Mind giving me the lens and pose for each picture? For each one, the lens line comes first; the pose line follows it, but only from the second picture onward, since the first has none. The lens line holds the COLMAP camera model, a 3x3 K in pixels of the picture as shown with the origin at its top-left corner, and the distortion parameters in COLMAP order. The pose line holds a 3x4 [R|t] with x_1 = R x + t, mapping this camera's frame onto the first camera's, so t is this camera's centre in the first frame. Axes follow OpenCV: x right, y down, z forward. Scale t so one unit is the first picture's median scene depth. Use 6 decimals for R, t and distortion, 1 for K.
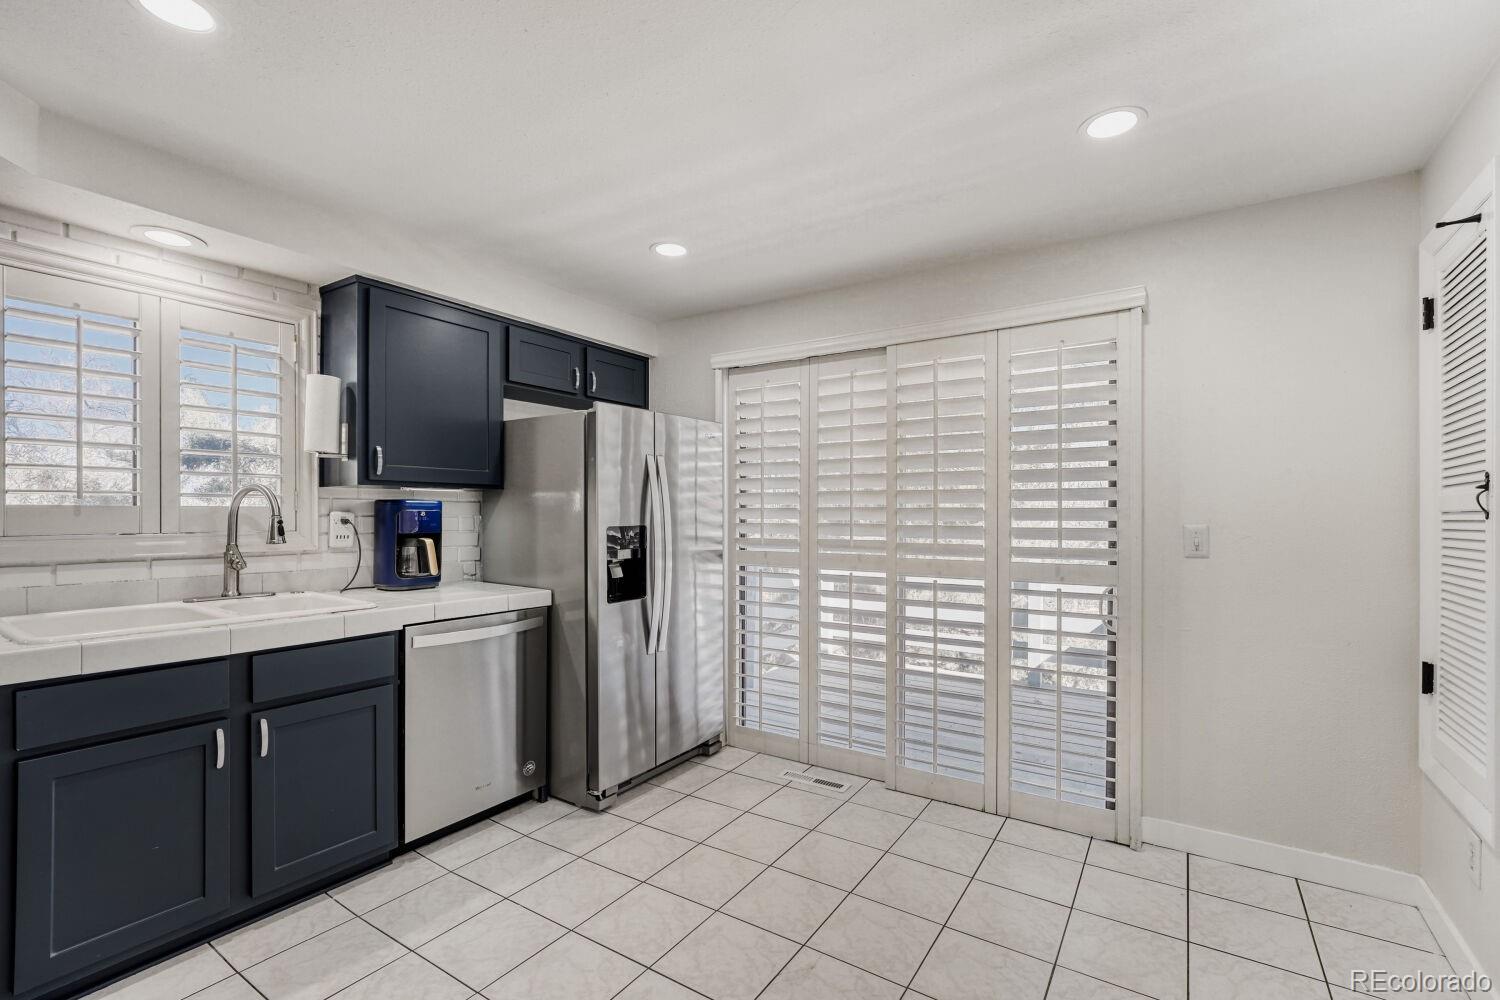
lens RADIAL K [[661.4, 0, 747.0], [0, 661.4, 513.7], [0, 0, 1]] dist [-0.000353, 0.000022]
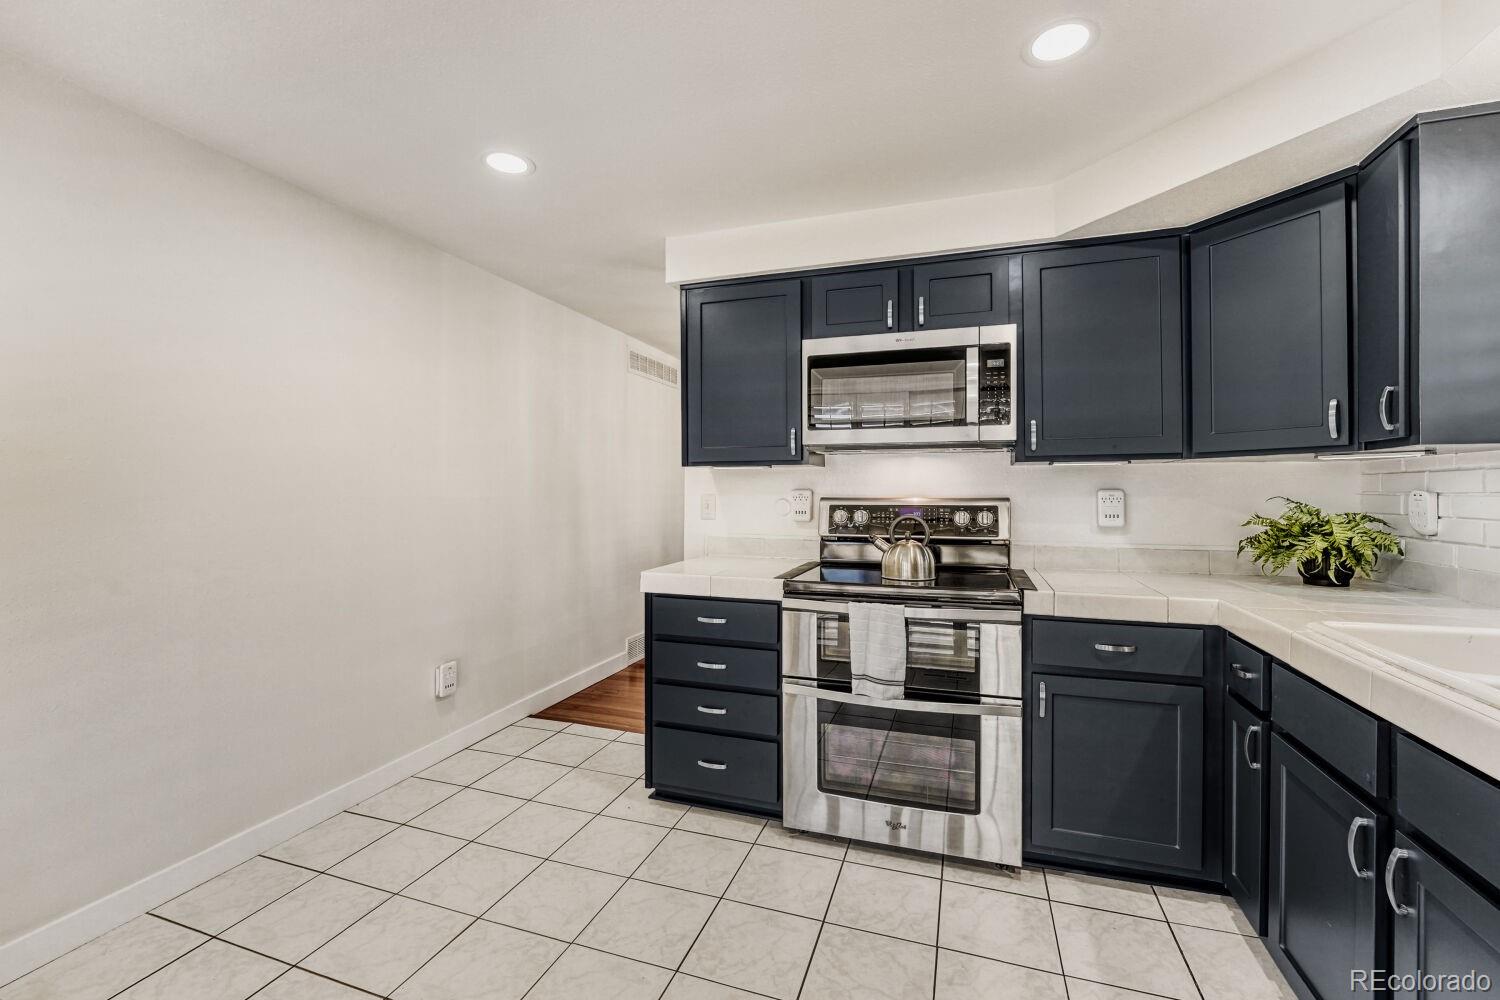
lens RADIAL K [[610.5, 0, 750.6], [0, 610.5, 493.1], [0, 0, 1]] dist [-0.003804, -0.000096]
pose [[-0.964392, -0.002270, -0.264467, -0.035325], [-0.002501, 0.999997, 0.000538, 0.003326], [0.264465, 0.001180, -0.964395, 0.985503]]
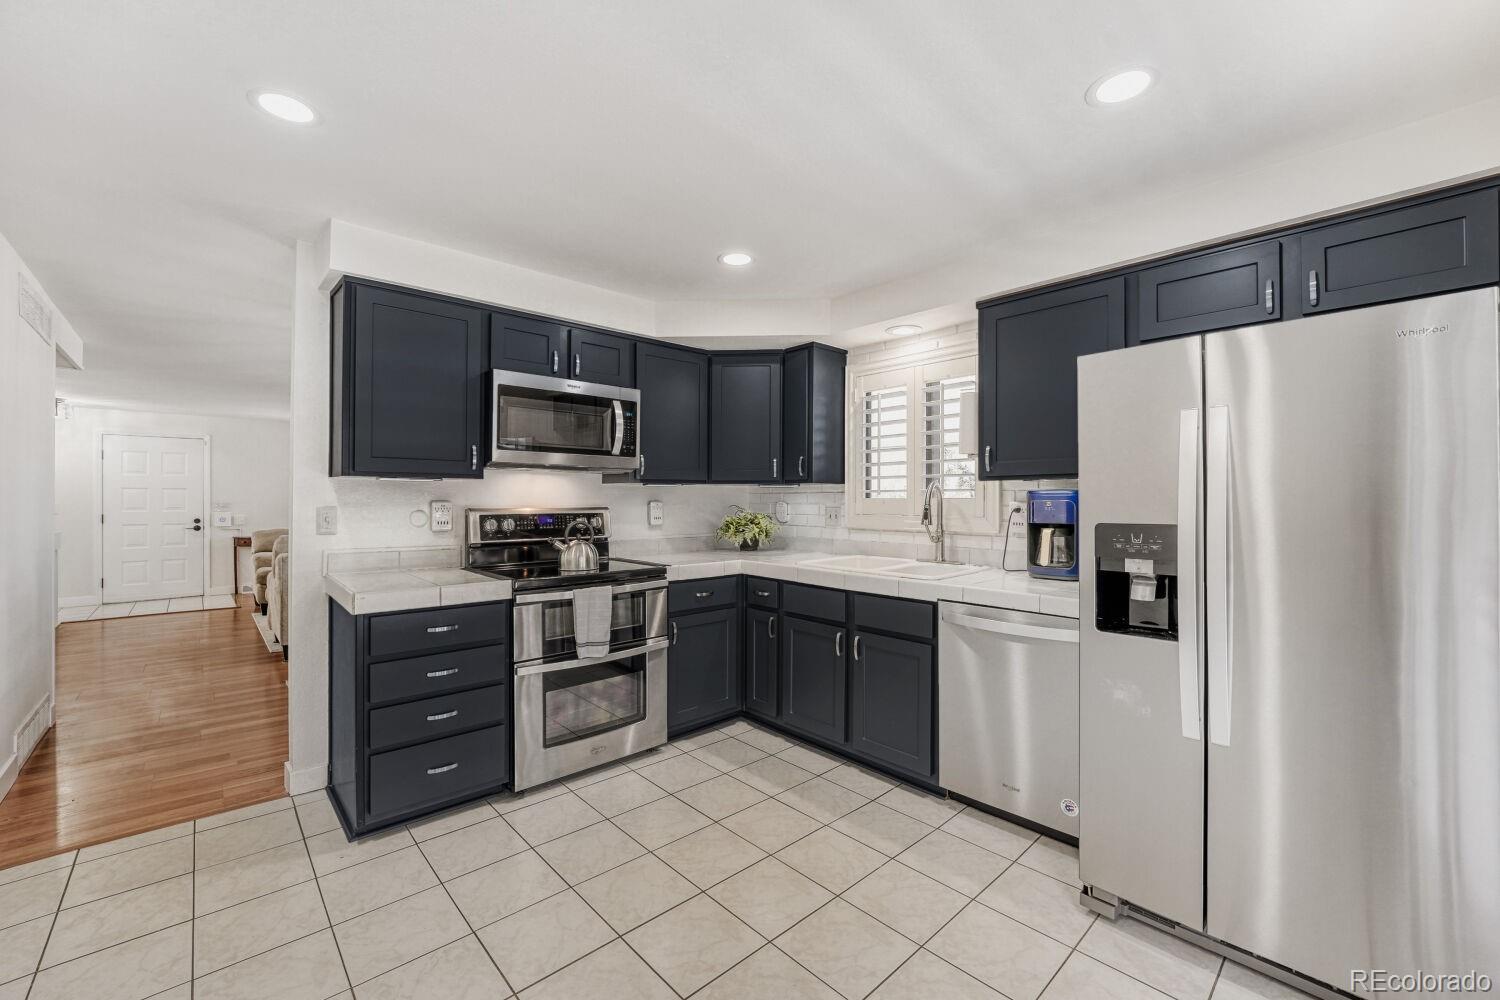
lens RADIAL K [[622.2, 0, 743.6], [0, 622.2, 499.4], [0, 0, 1]] dist [0.000565, 0.000219]
pose [[-0.240628, -0.003150, -0.970612, 0.542238], [-0.002275, 0.999994, -0.002681, -0.003249], [0.970615, 0.001563, -0.240634, 0.792105]]
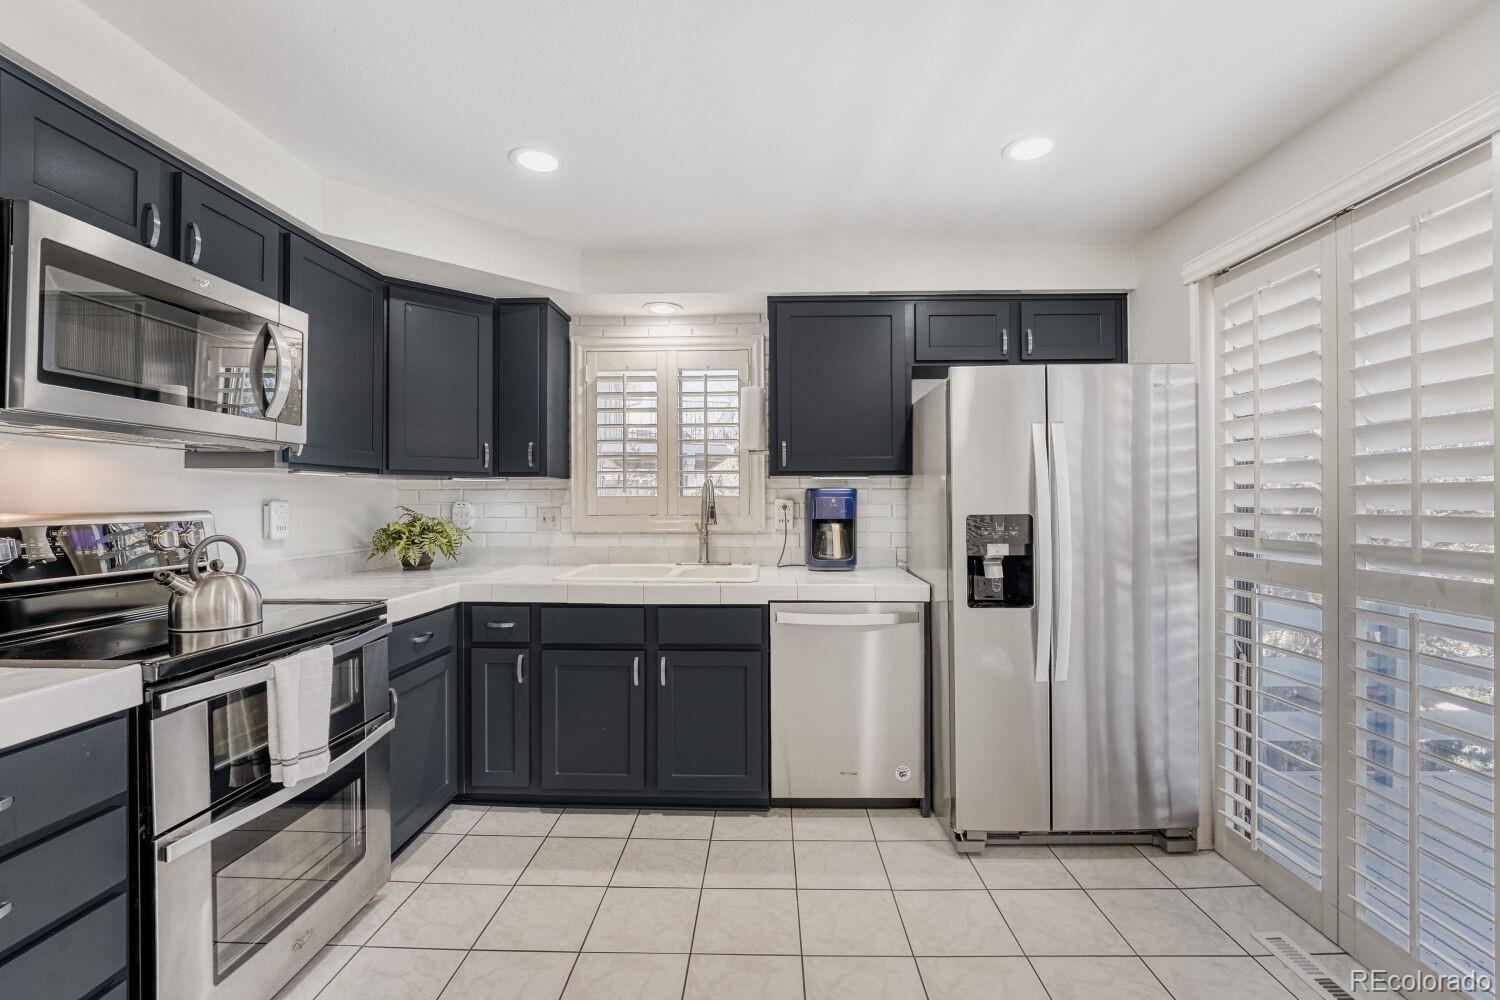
lens RADIAL K [[646.5, 0, 767.5], [0, 646.5, 499.5], [0, 0, 1]] dist [-0.002600, 0.000138]
pose [[0.539554, -0.007491, -0.841918, 0.339941], [0.004273, 0.999972, -0.006159, 0.004461], [0.841940, -0.000275, 0.539571, 0.350982]]
